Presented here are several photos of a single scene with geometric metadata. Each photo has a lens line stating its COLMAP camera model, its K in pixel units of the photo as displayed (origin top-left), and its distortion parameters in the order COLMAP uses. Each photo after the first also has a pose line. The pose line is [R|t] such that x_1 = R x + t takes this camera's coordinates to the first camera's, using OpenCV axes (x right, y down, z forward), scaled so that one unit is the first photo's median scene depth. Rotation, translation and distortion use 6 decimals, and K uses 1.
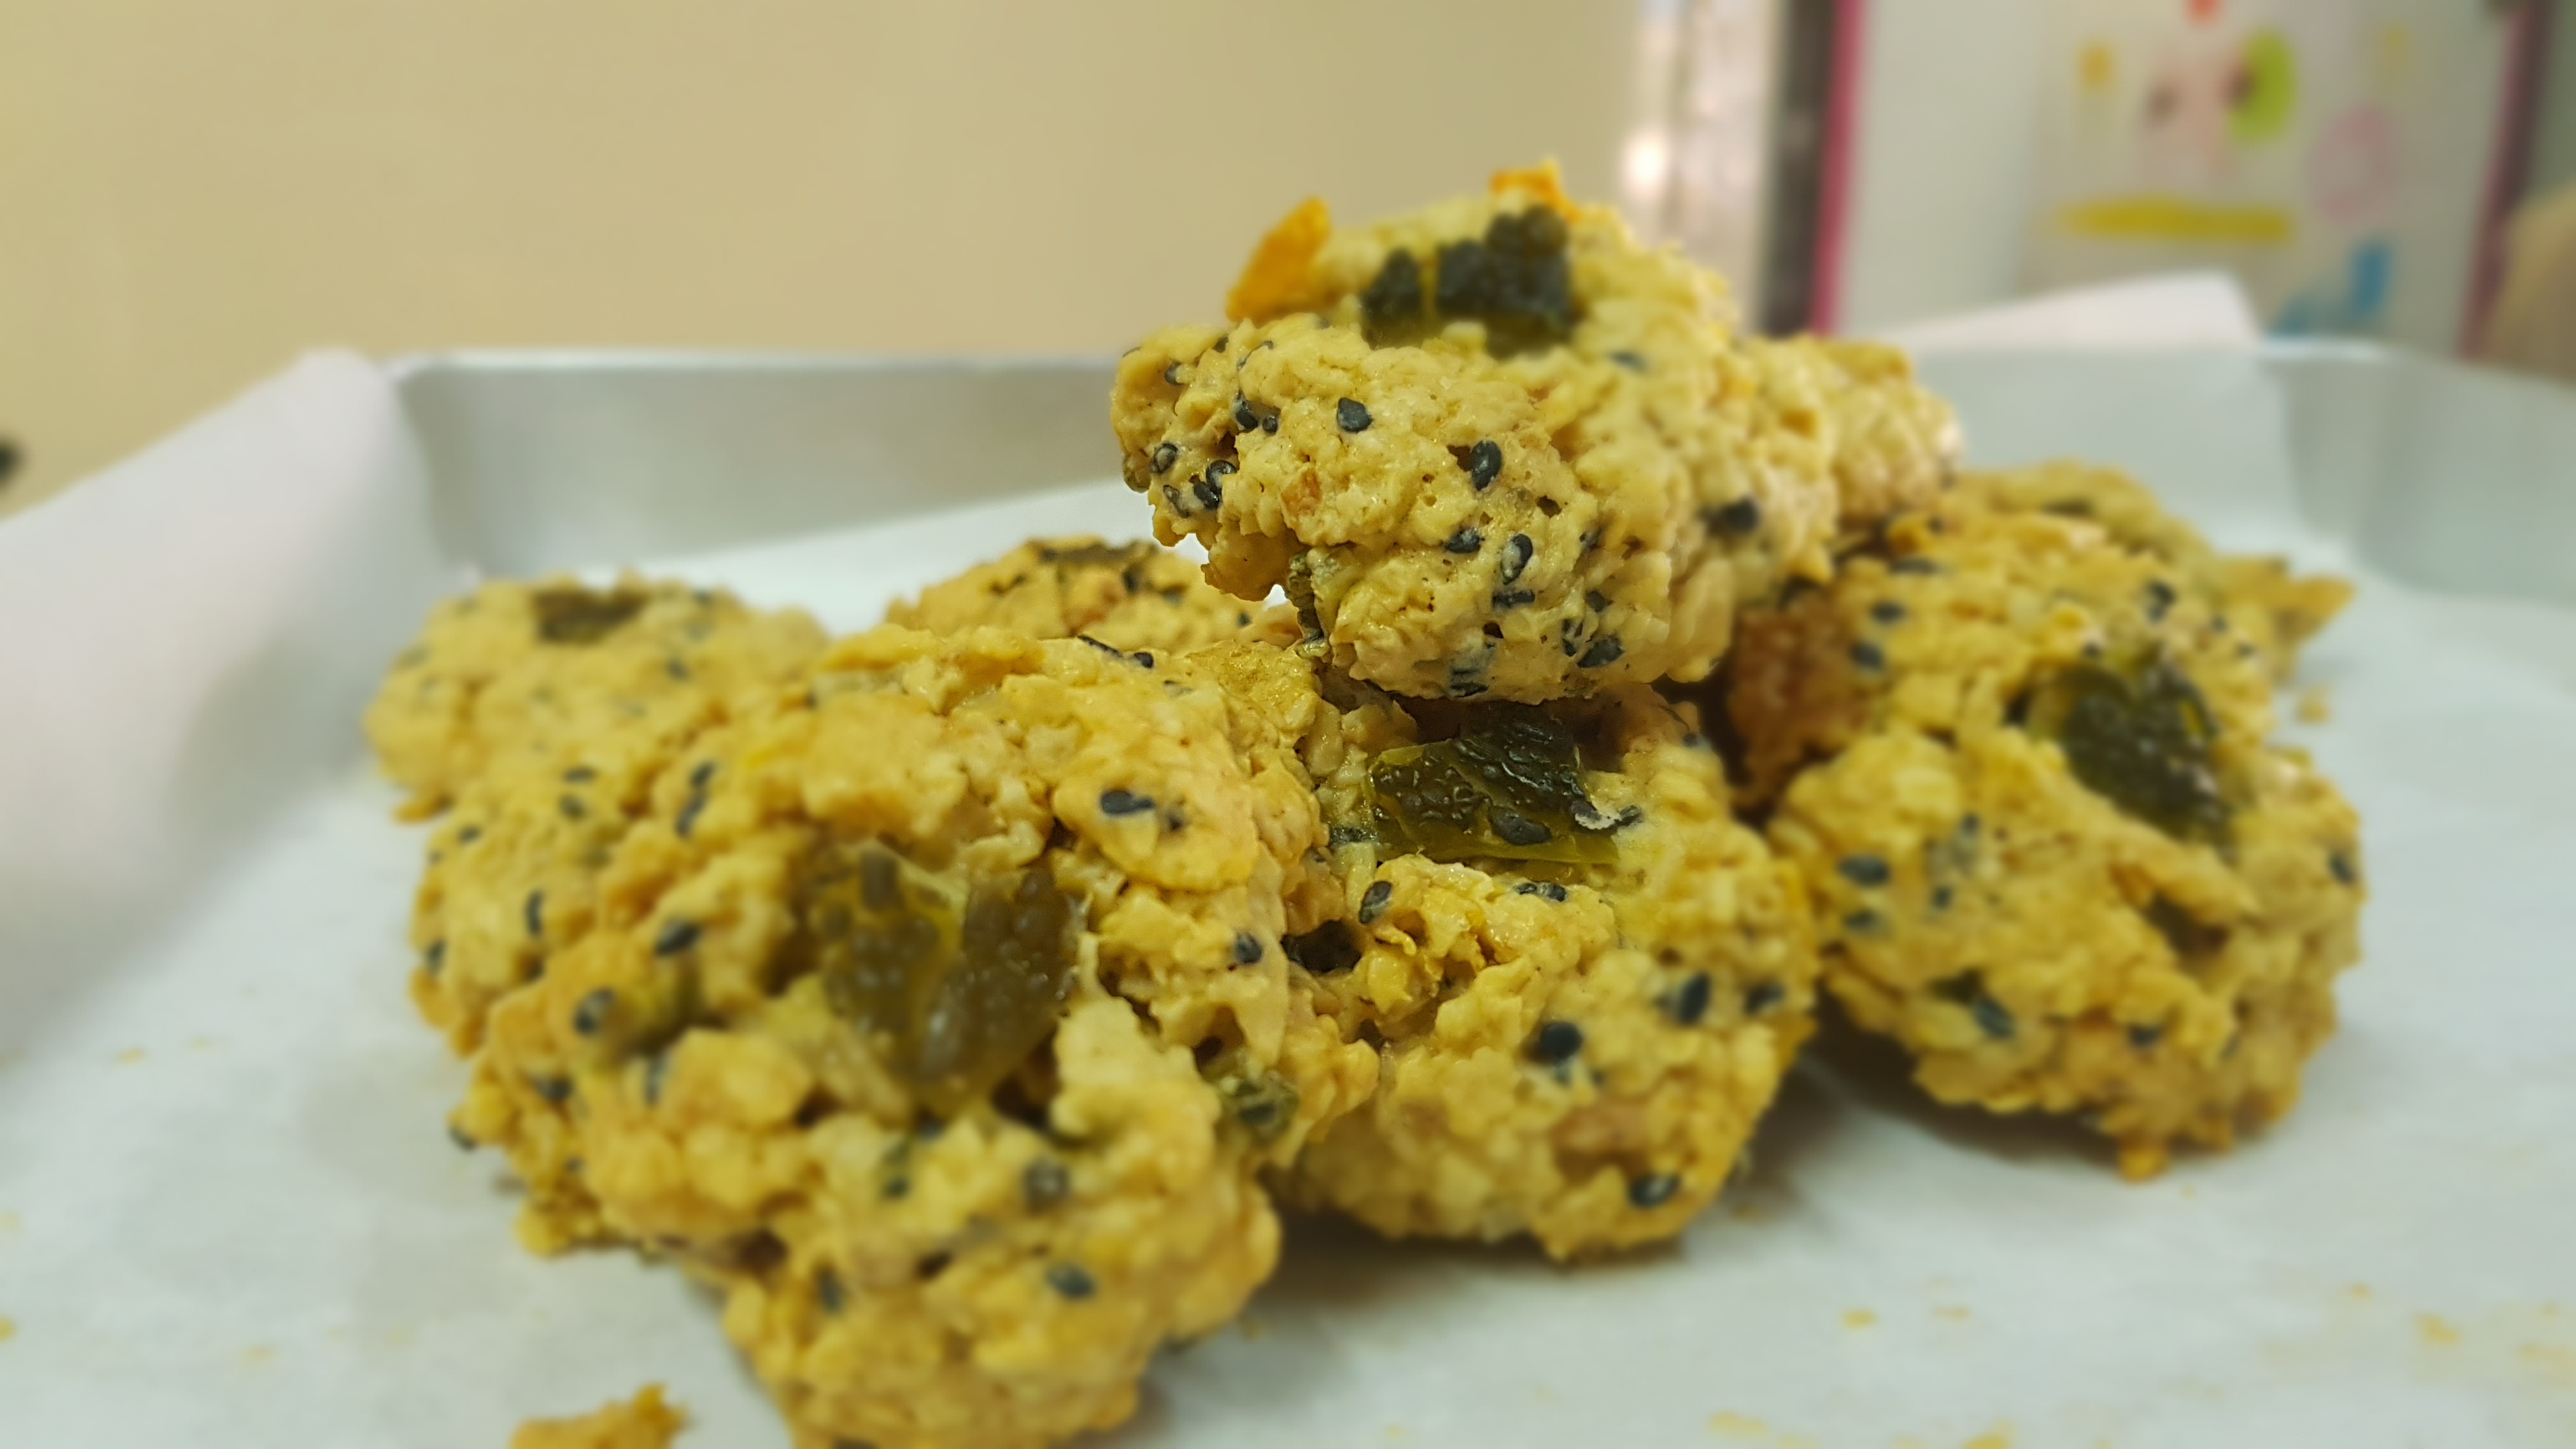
lens RADIAL K [[2082.5, 0, 1286.9], [0, 2082.5, 688.8], [0, 0, 1]] dist [0.116408, -0.333553]
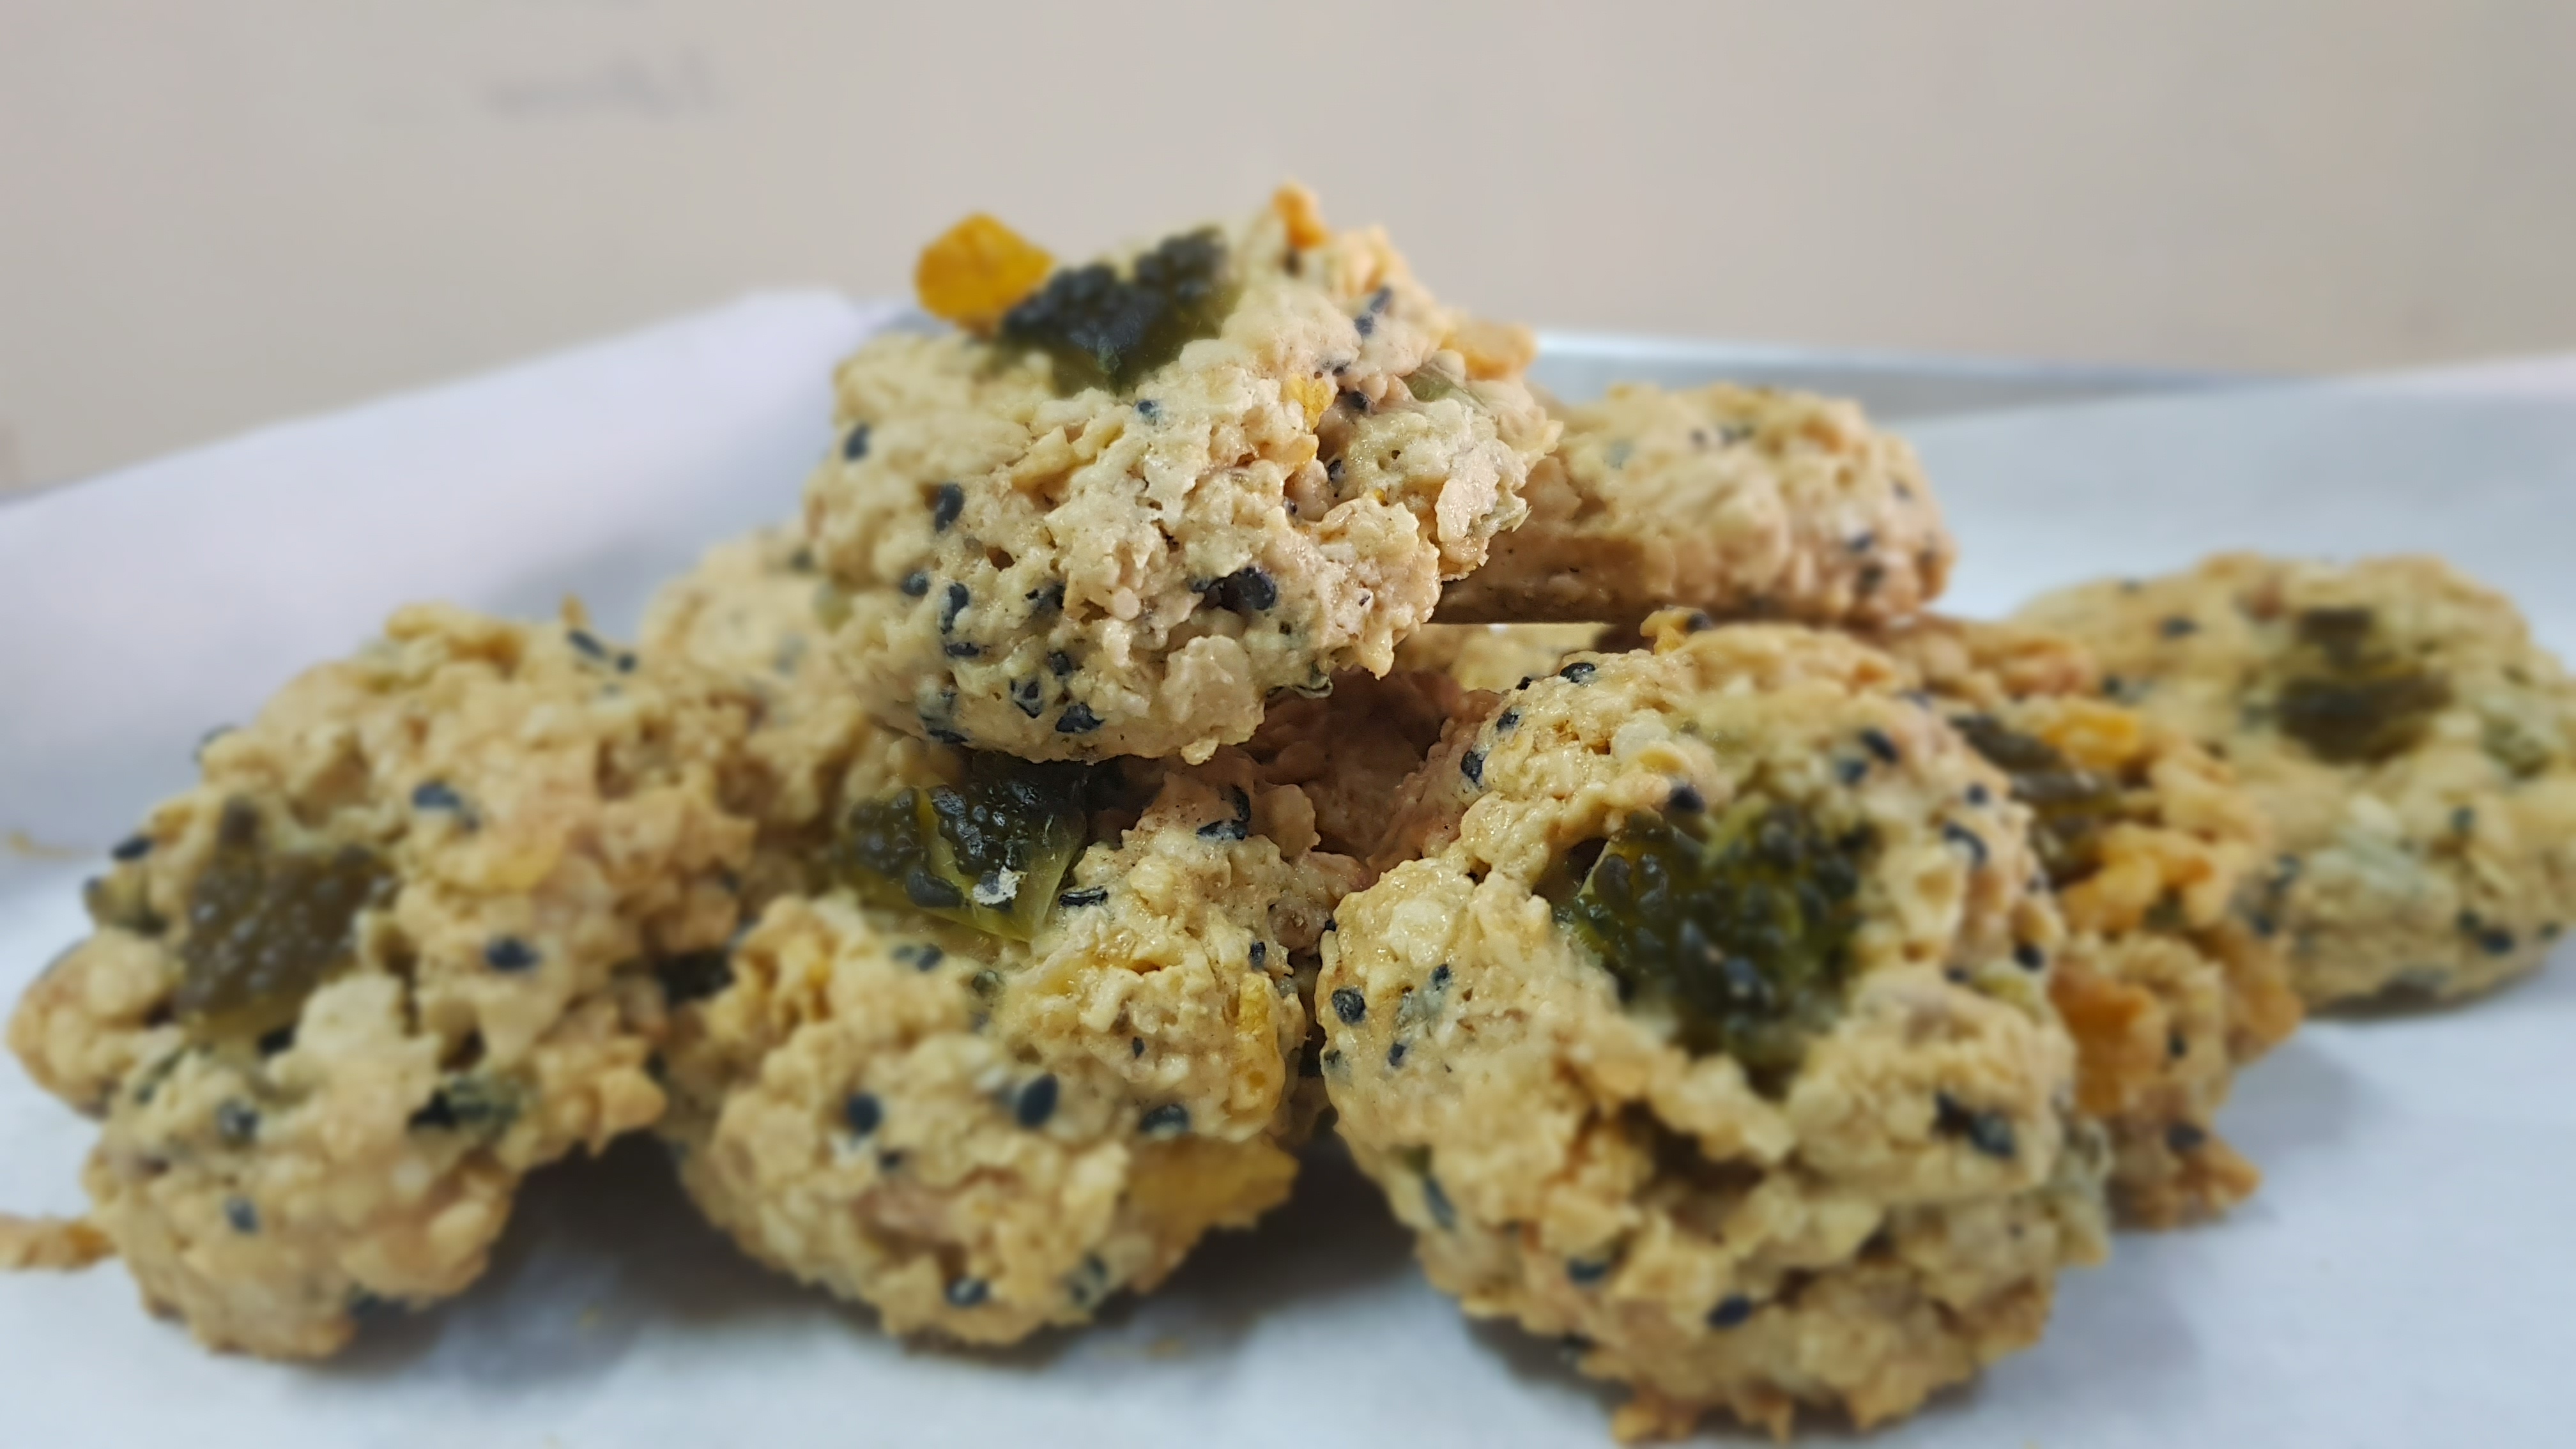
lens RADIAL K [[2082.5, 0, 1286.9], [0, 2082.5, 688.8], [0, 0, 1]] dist [0.116408, -0.333553]
pose [[0.878171, 0.137577, -0.458136, 0.683852], [-0.123557, 0.990485, 0.060601, -0.102454], [0.462114, 0.003388, 0.886814, 0.223067]]
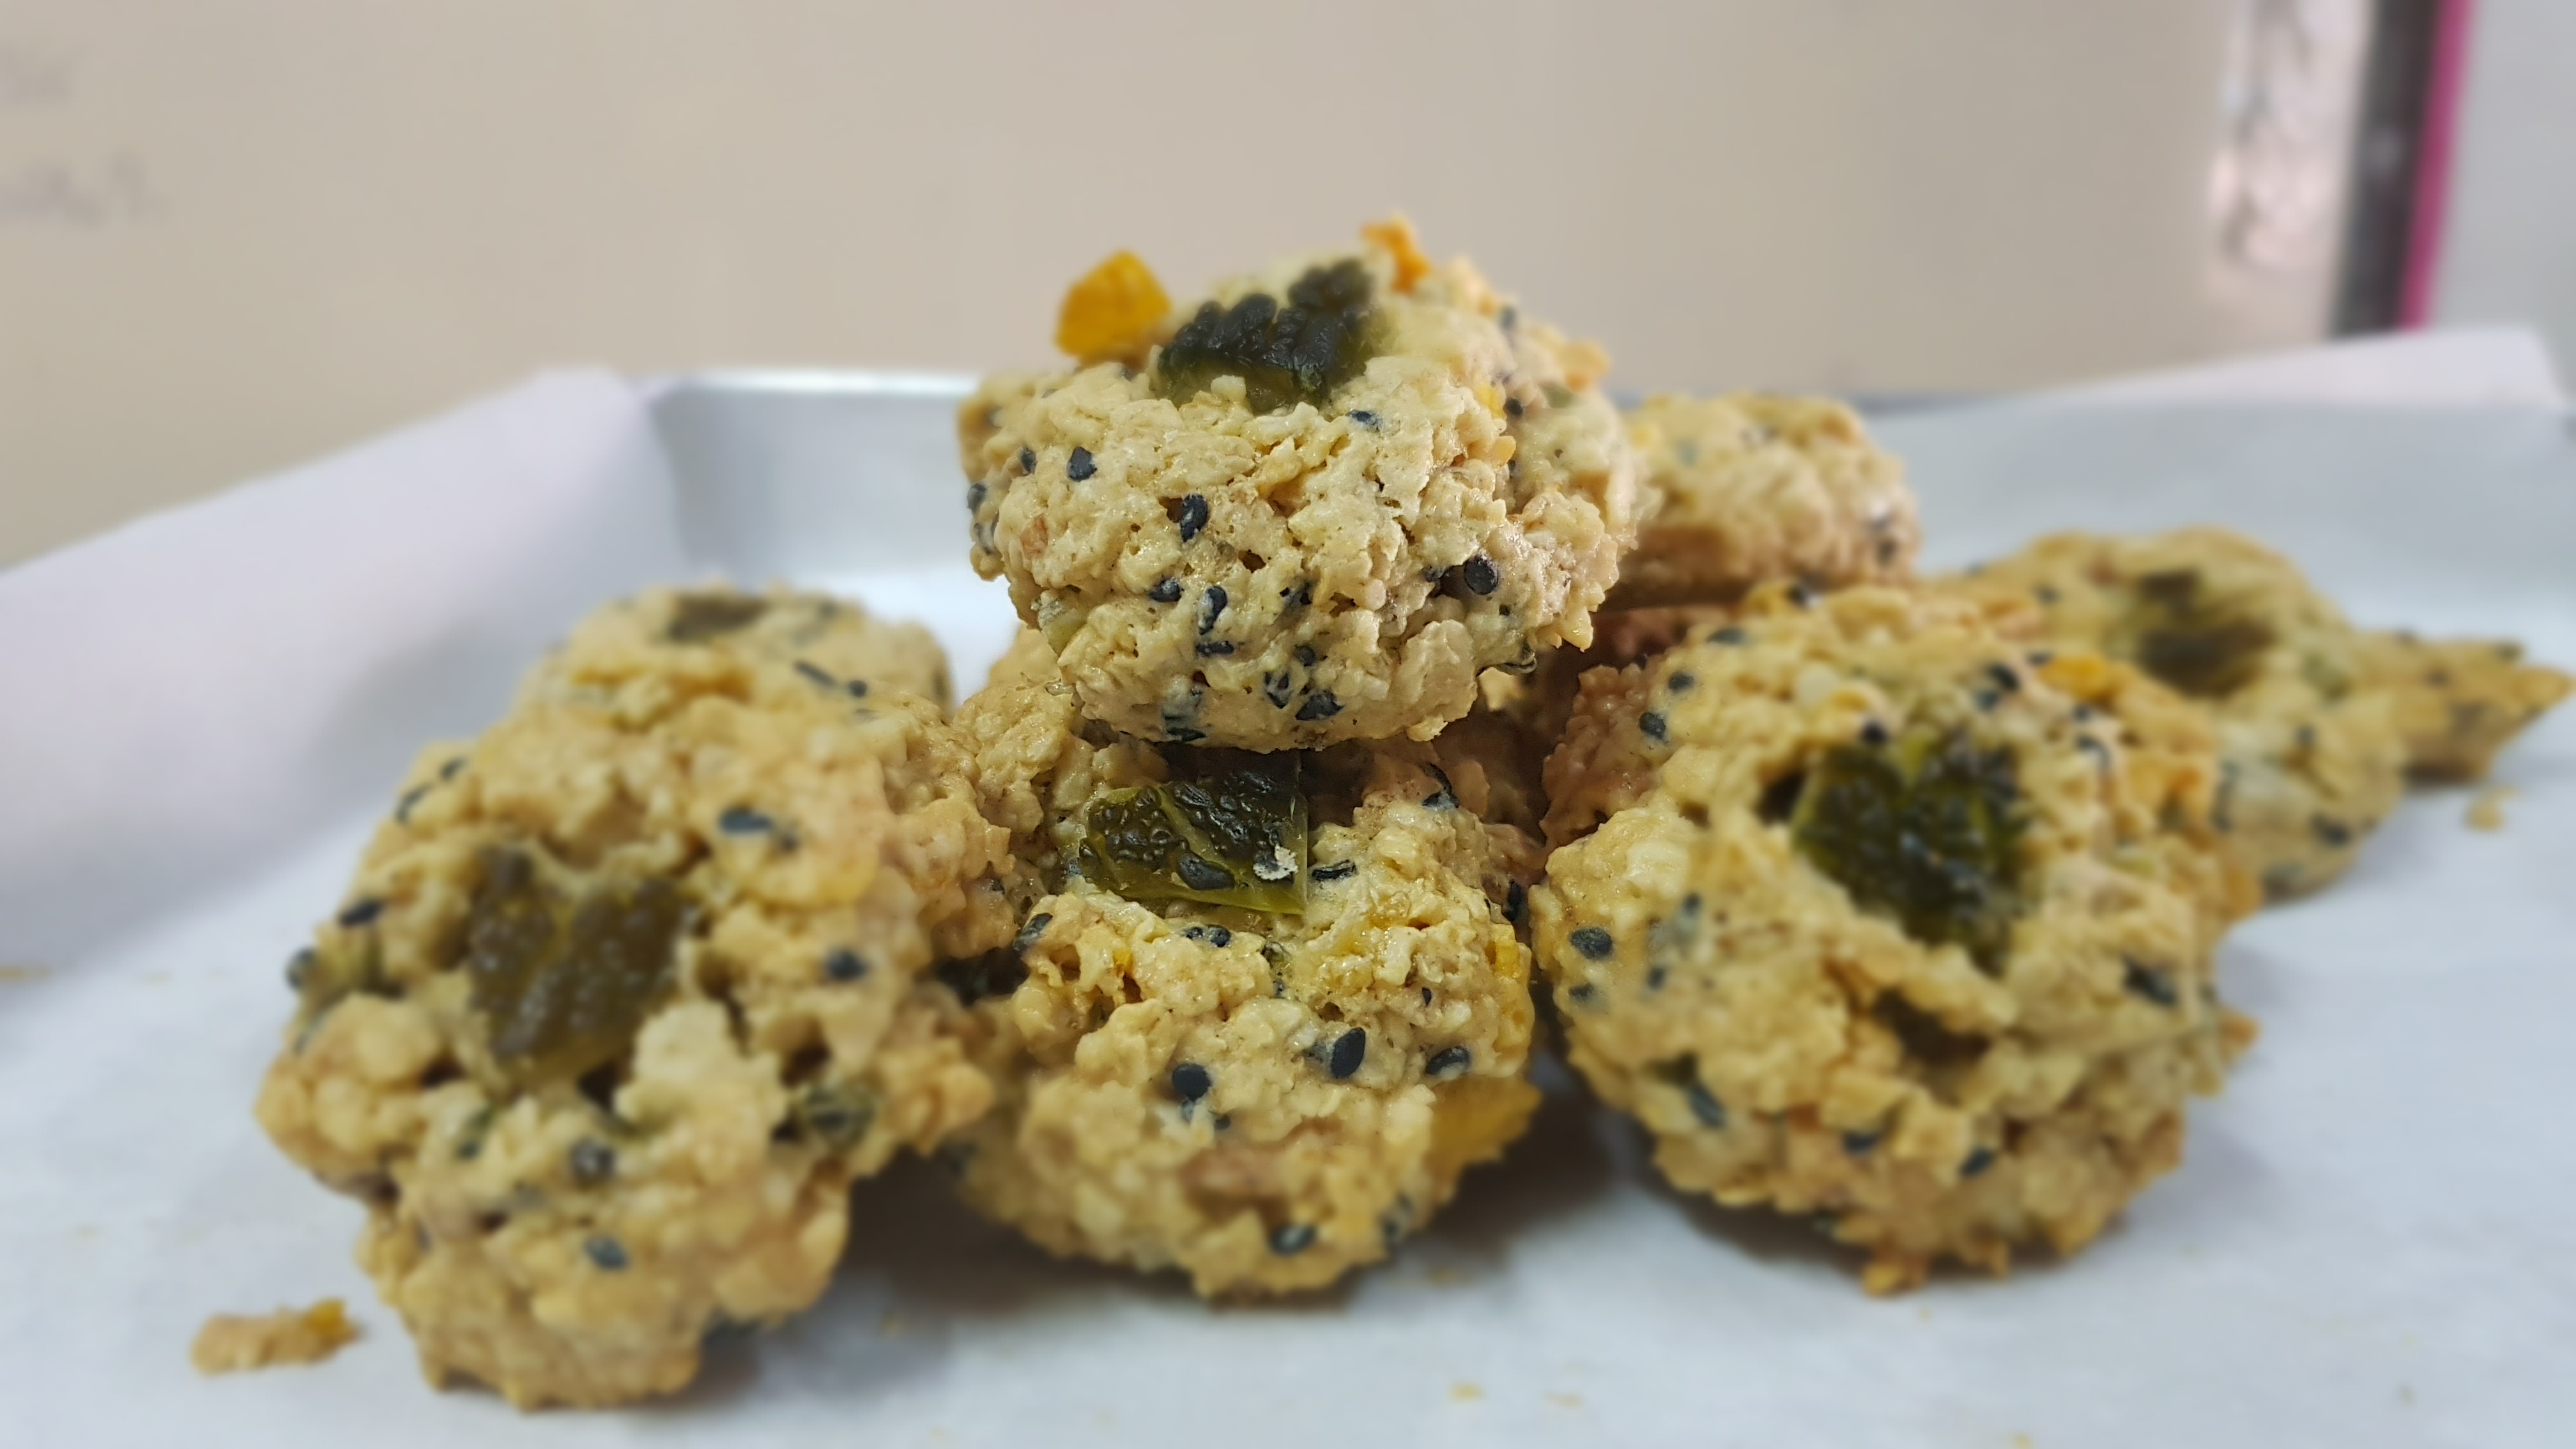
lens RADIAL K [[2079.6, 0, 1288.0], [0, 2079.6, 724.5], [0, 0, 1]] dist [0.131781, -0.354639]
pose [[0.967959, 0.059633, -0.243926, 0.397240], [-0.057588, 0.998220, 0.015517, -0.024276], [0.244417, -0.000972, 0.969670, 0.018640]]
